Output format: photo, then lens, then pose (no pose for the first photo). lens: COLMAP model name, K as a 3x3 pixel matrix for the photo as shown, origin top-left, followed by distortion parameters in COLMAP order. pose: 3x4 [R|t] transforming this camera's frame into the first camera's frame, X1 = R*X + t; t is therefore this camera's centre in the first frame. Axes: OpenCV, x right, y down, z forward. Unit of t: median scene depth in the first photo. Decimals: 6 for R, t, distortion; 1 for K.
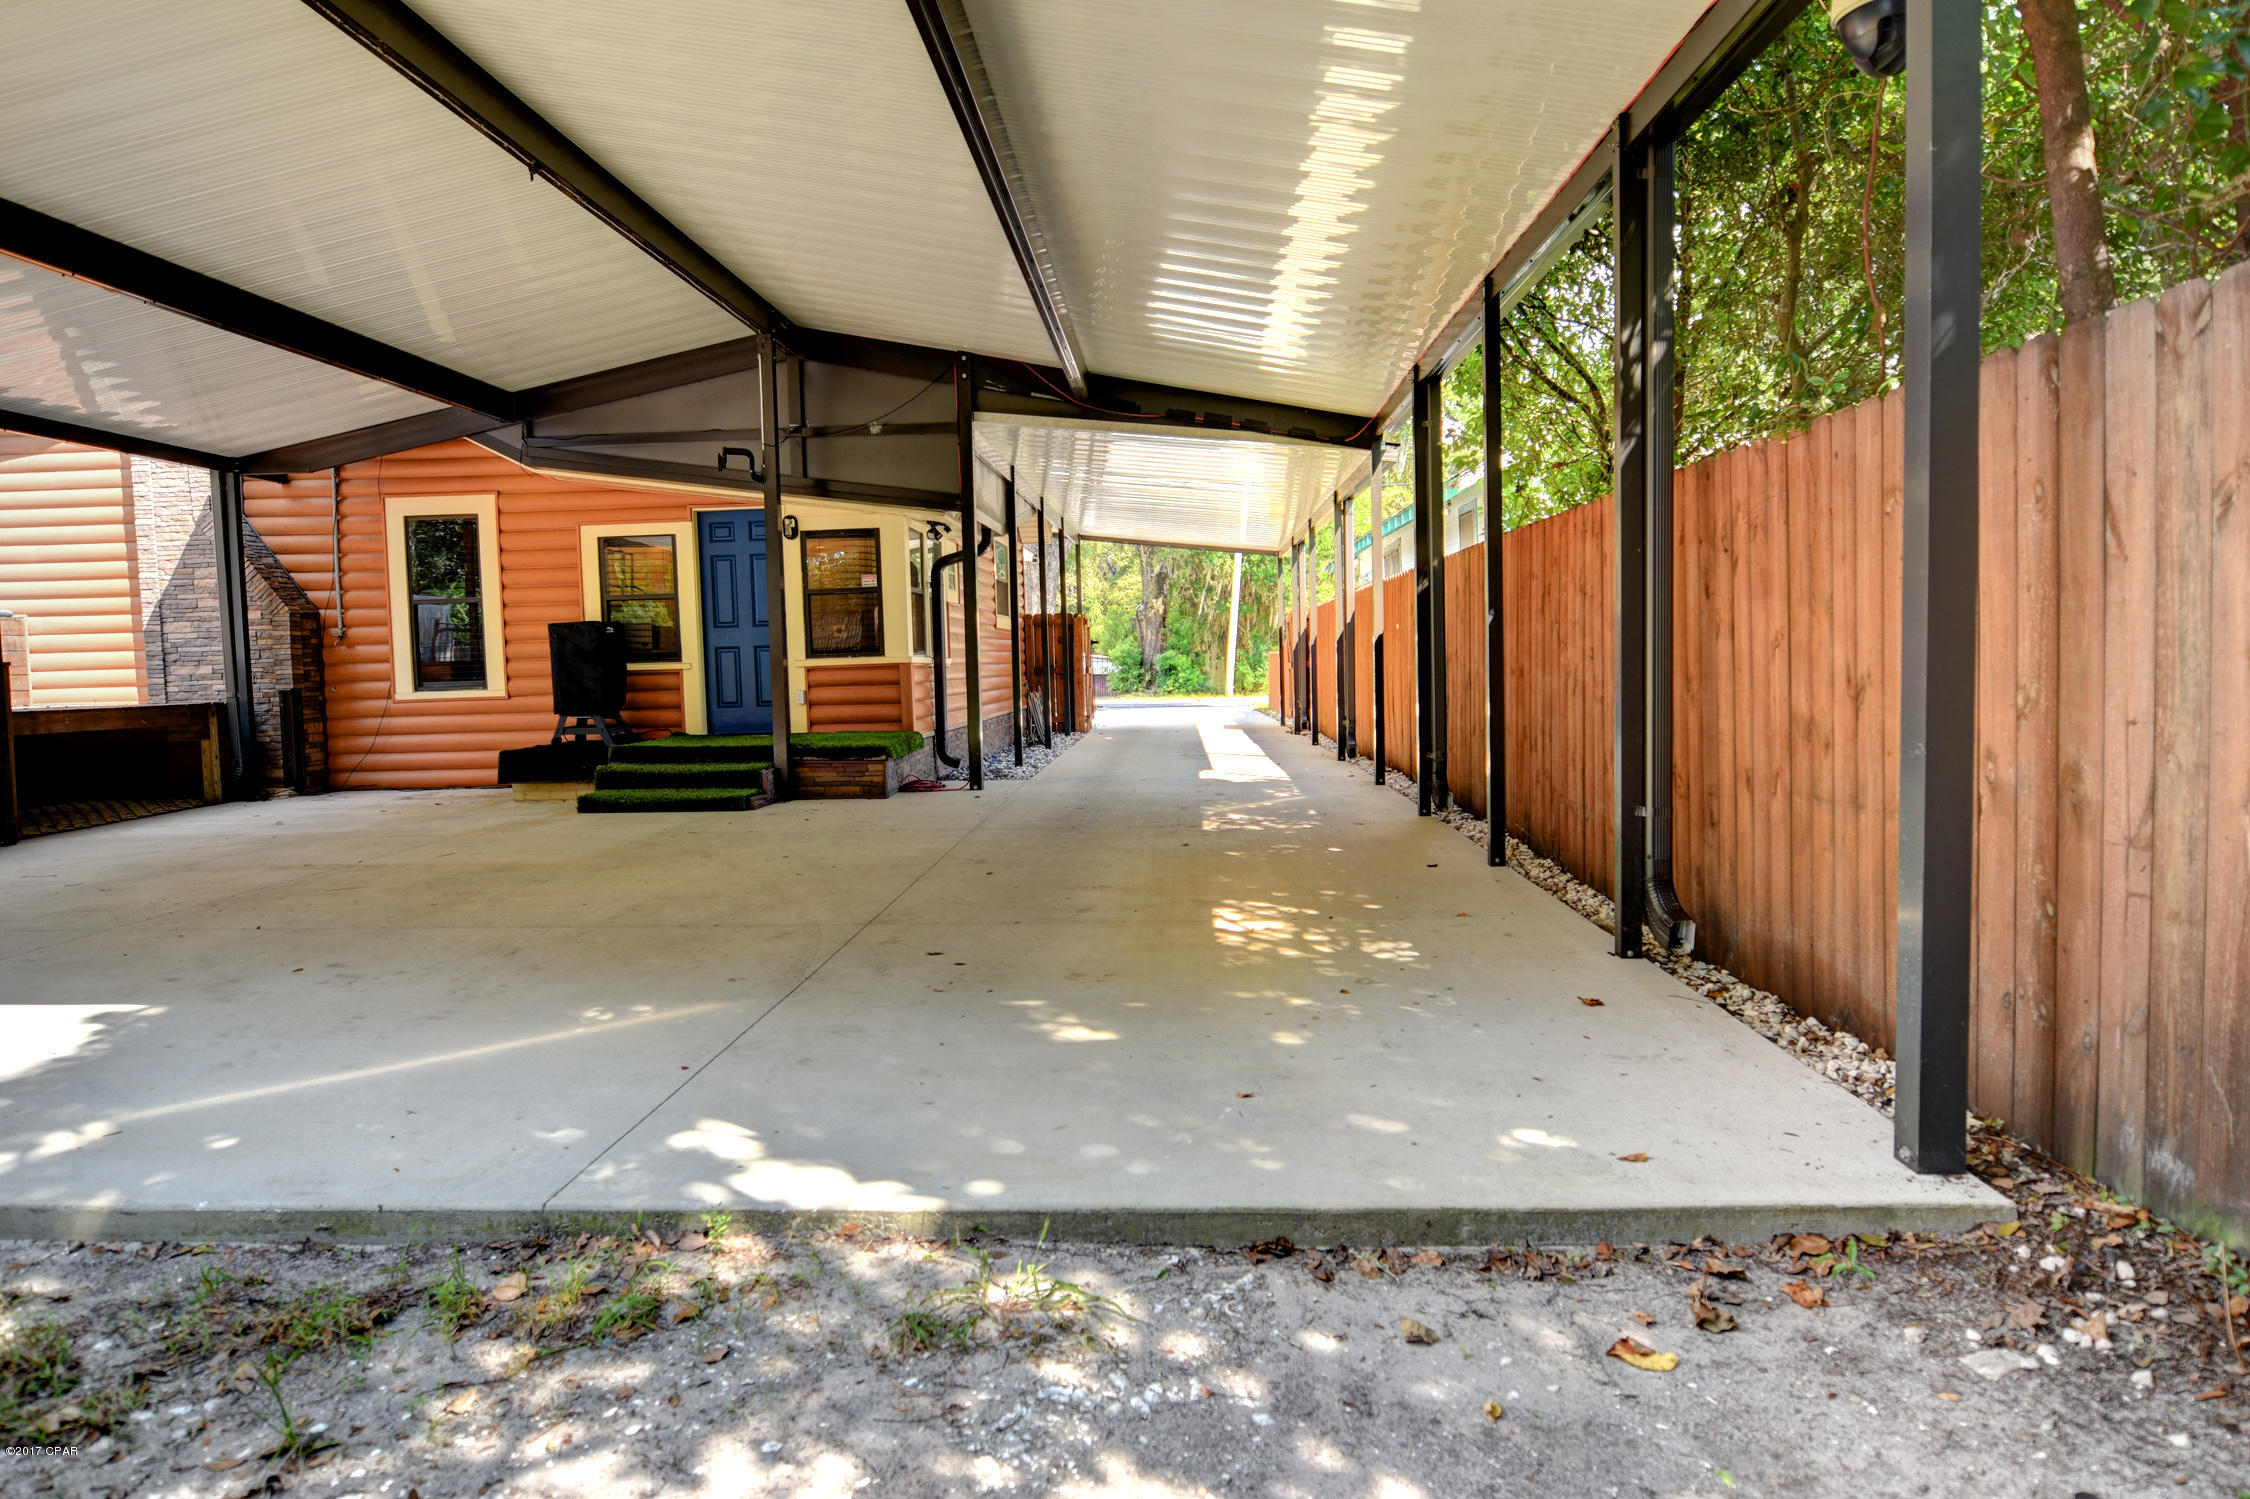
lens RADIAL K [[1370.7, 0, 1125.3], [0, 1370.7, 741.9], [0, 0, 1]] dist [-0.012380, -0.005740]
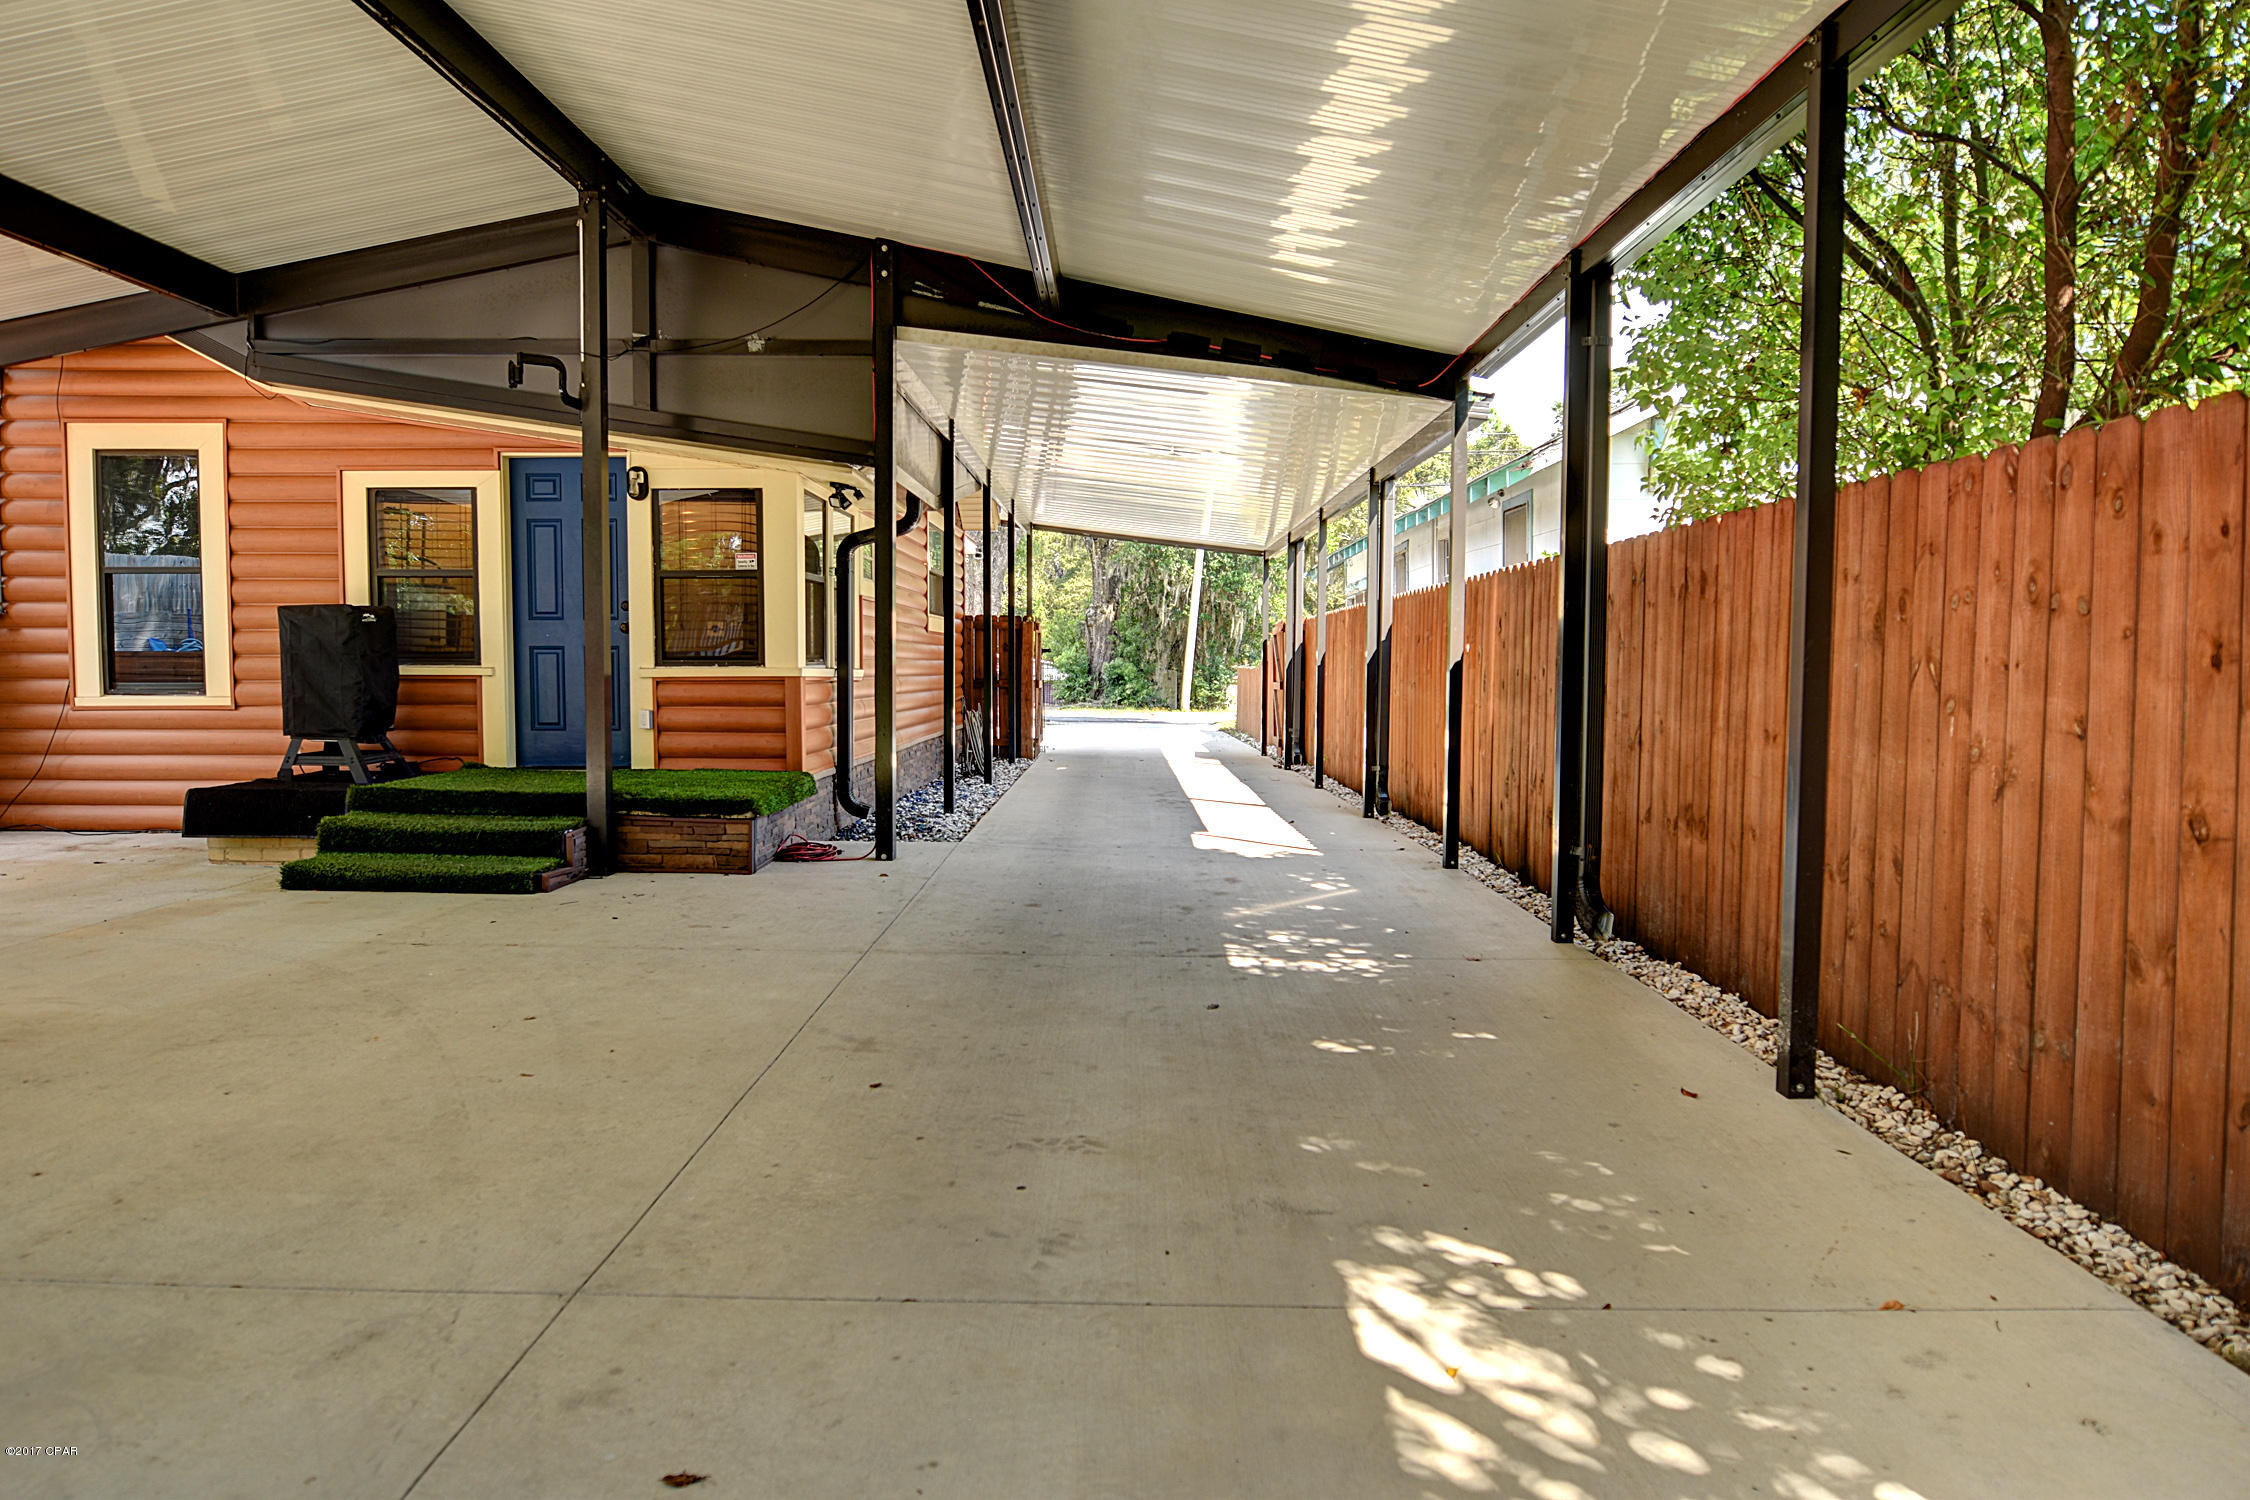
lens RADIAL K [[1370.7, 0, 1122.5], [0, 1370.7, 744.6], [0, 0, 1]] dist [-0.012380, -0.005740]
pose [[0.998708, 0.028791, 0.041865, -0.016158], [-0.028717, 0.999585, -0.002375, -0.024791], [-0.041916, 0.001170, 0.999120, 0.269310]]
